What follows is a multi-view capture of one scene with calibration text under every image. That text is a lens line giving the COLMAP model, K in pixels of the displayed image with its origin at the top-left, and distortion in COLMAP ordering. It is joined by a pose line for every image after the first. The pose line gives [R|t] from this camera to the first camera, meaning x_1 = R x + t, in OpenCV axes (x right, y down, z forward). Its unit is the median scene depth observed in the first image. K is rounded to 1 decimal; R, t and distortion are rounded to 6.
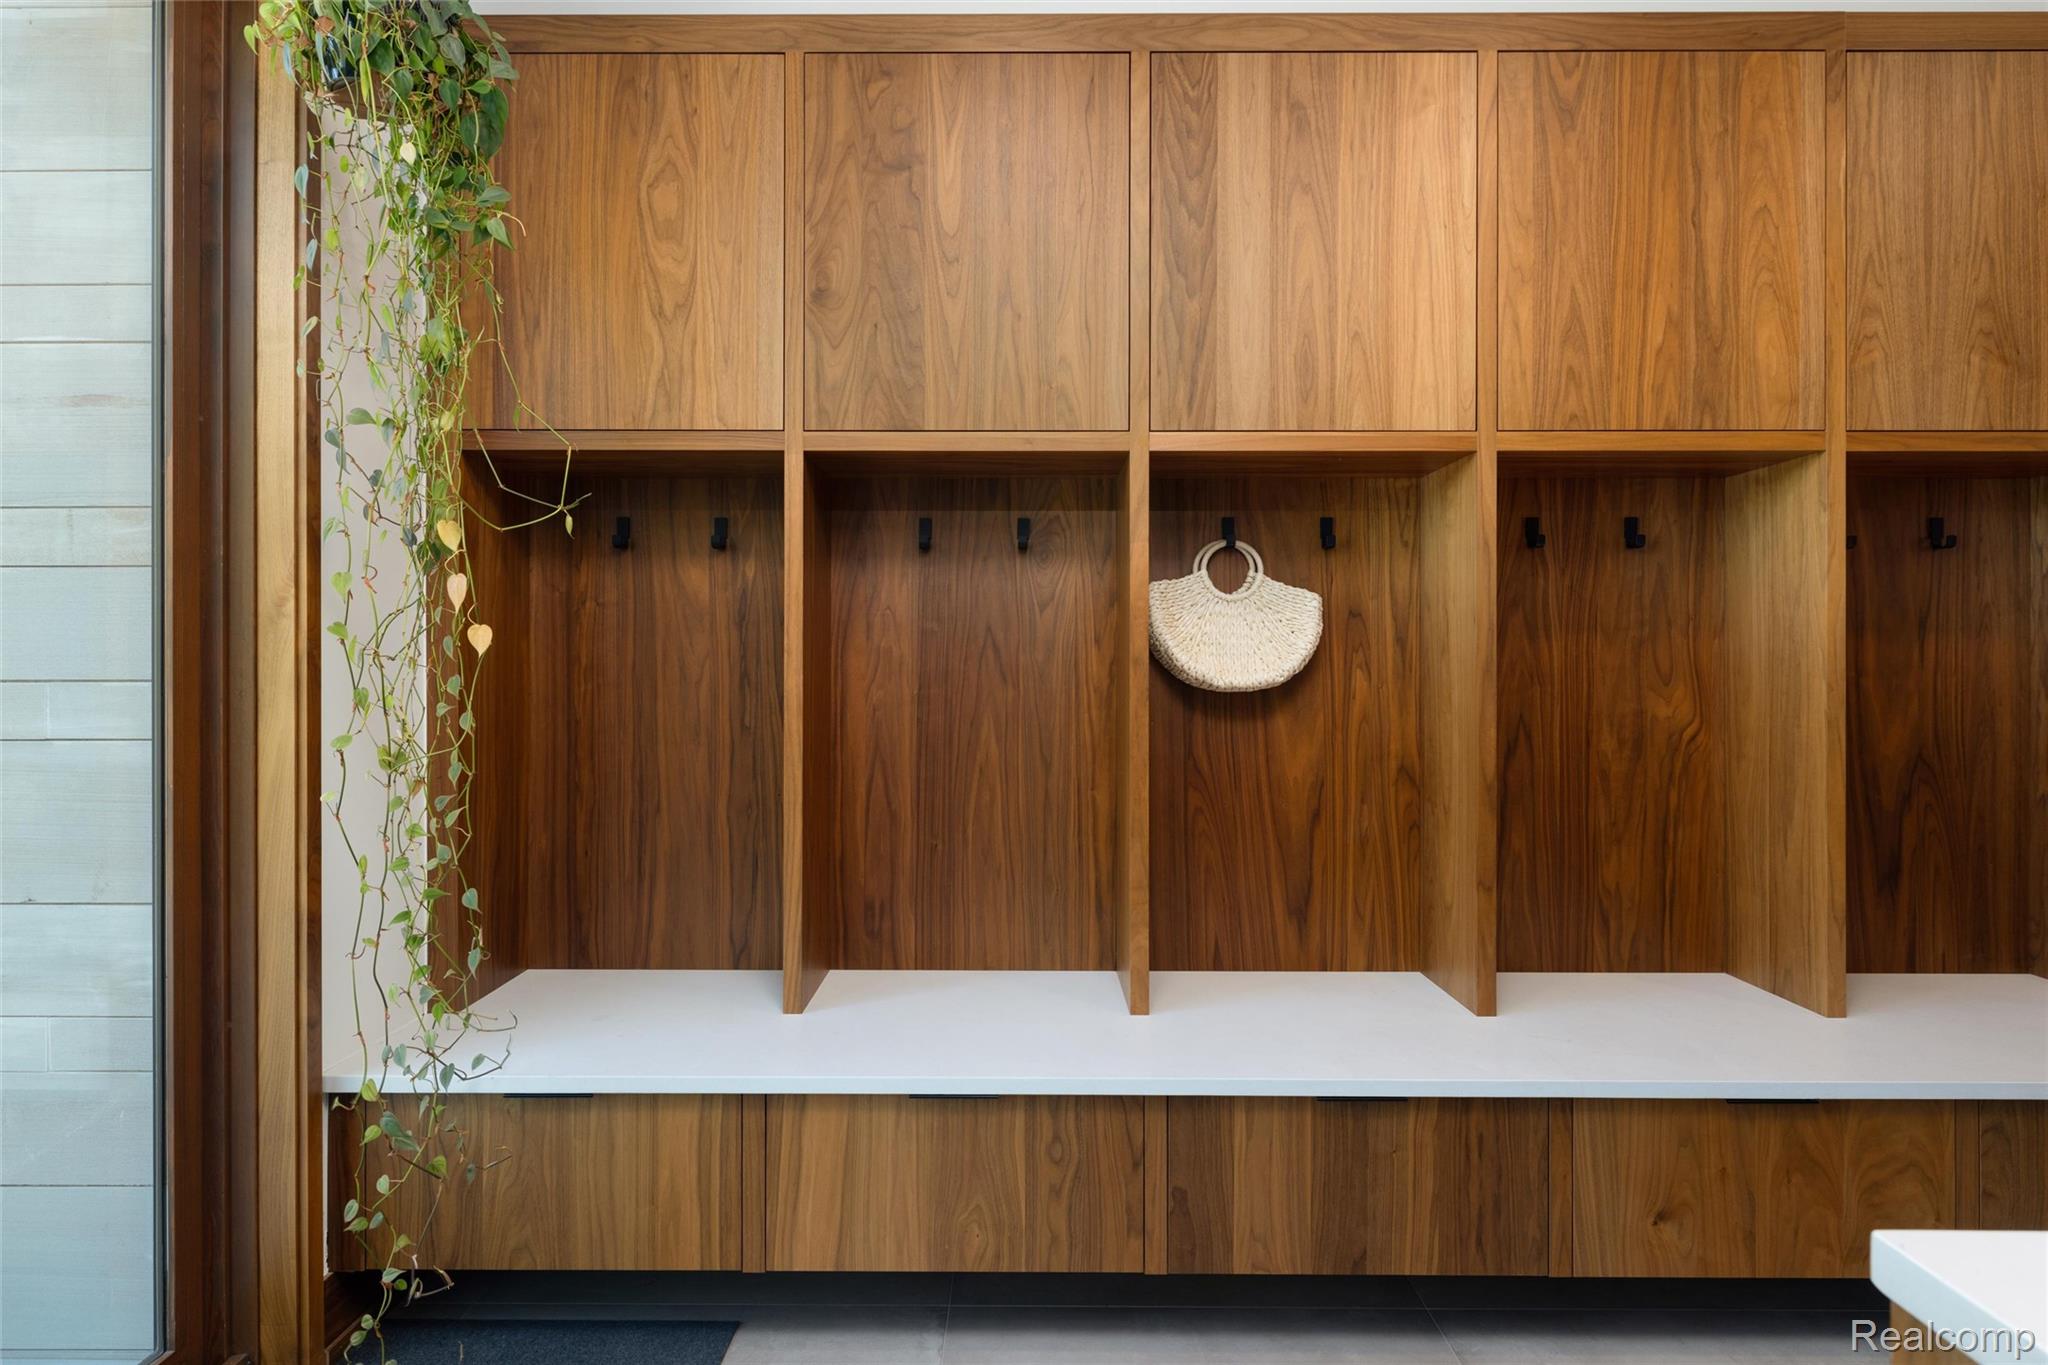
lens RADIAL K [[895.0, 0, 977.7], [0, 895.0, 676.5], [0, 0, 1]] dist [-0.000643, -0.000287]
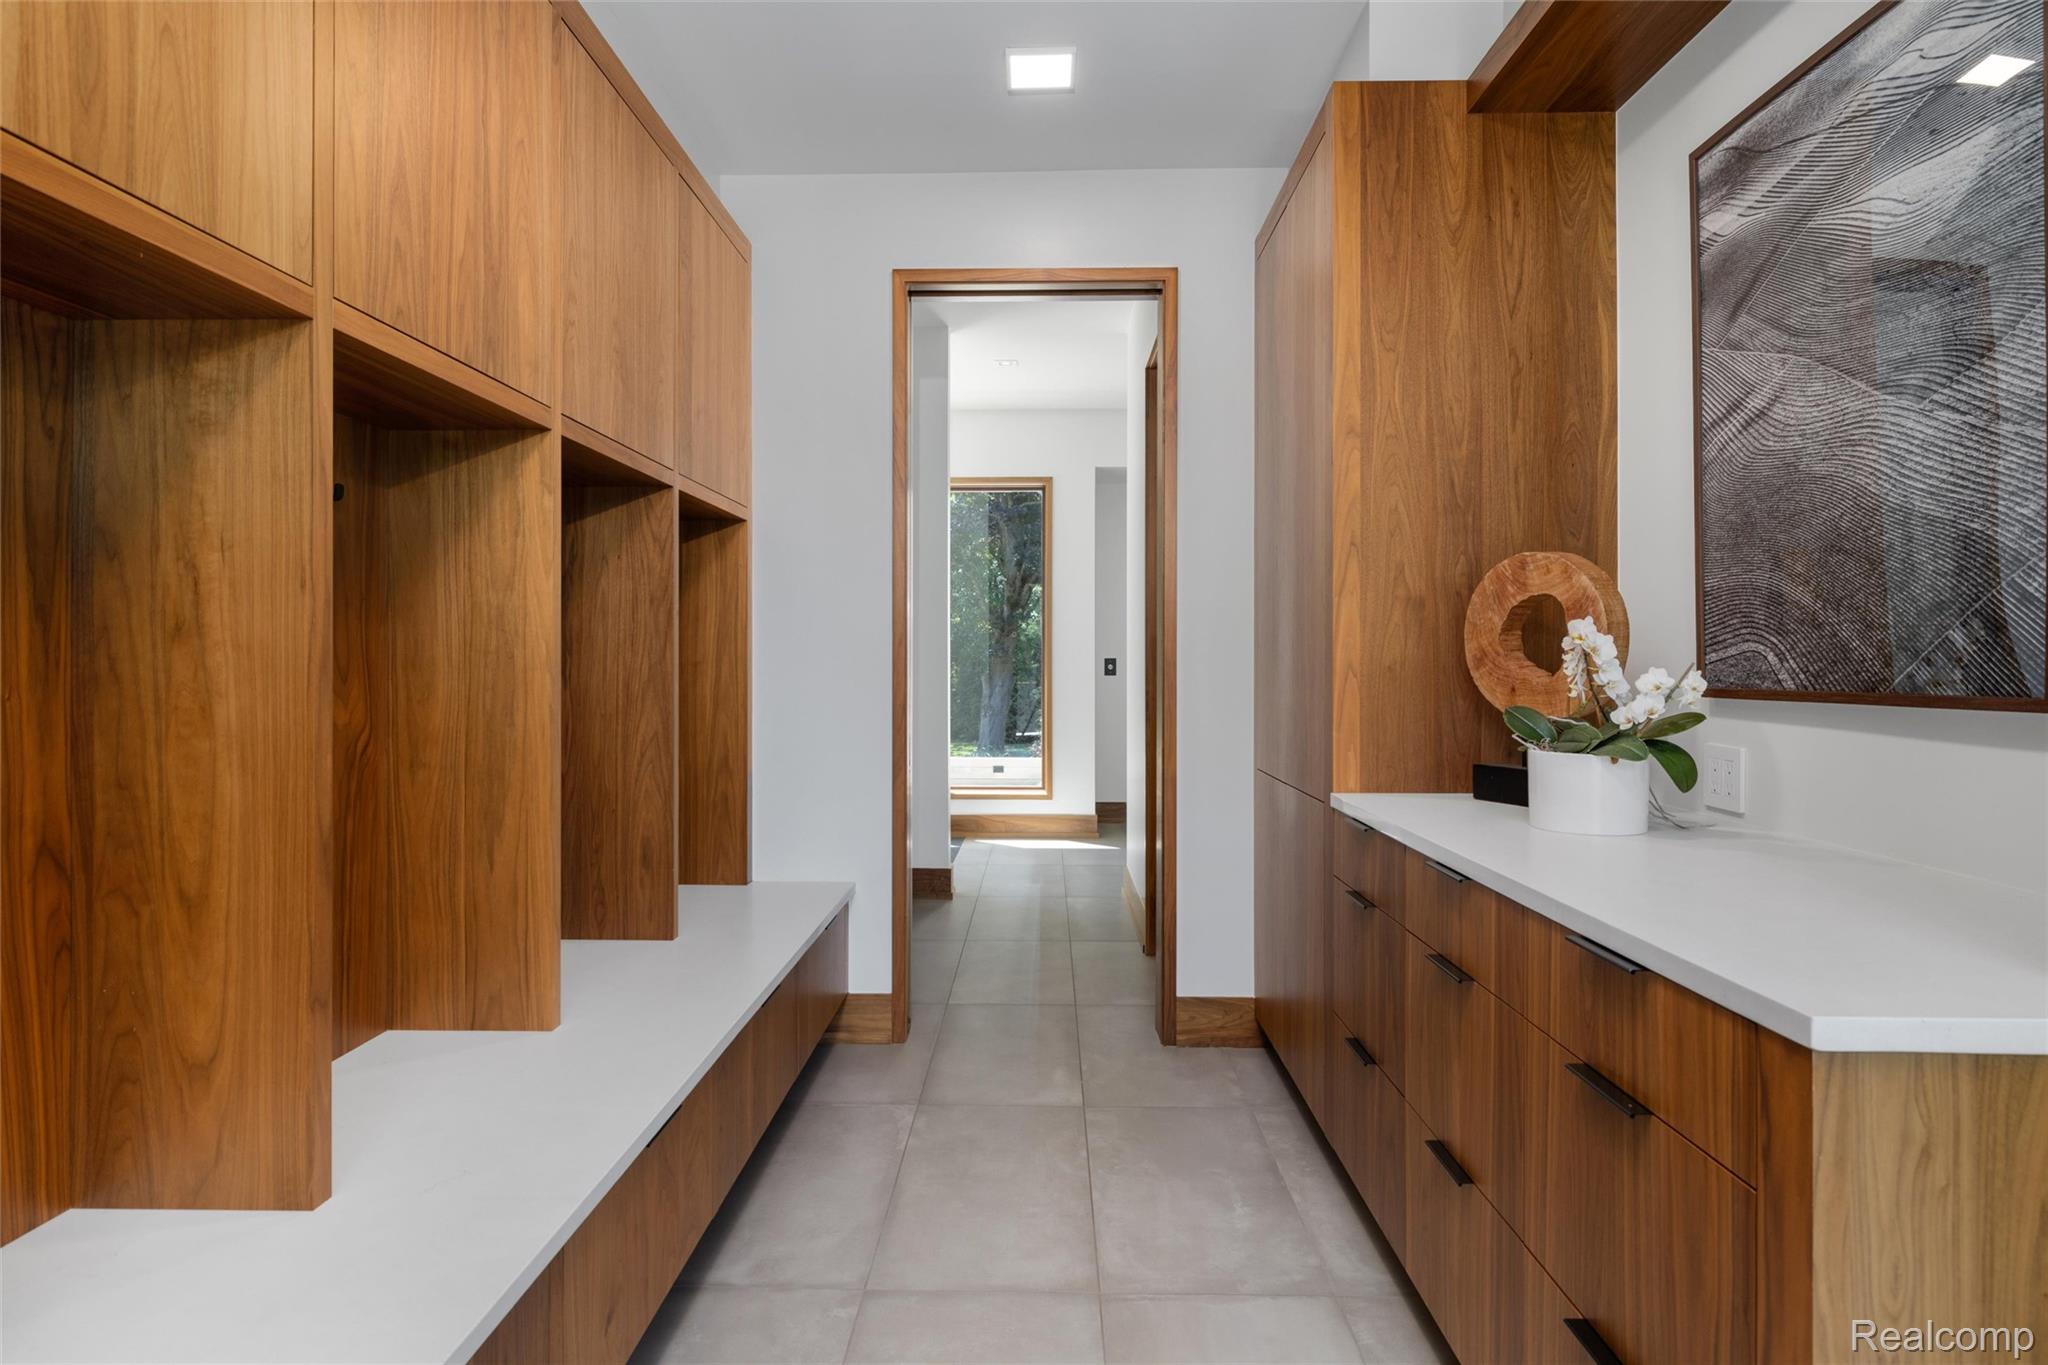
lens RADIAL K [[1117.2, 0, 1022.3], [0, 1117.2, 665.8], [0, 0, 1]] dist [-0.019842, -0.000950]
pose [[0.016801, -0.006239, 0.999839, -0.207330], [0.008256, 0.999947, 0.006101, -0.006969], [-0.999825, 0.008152, 0.016852, 0.466588]]
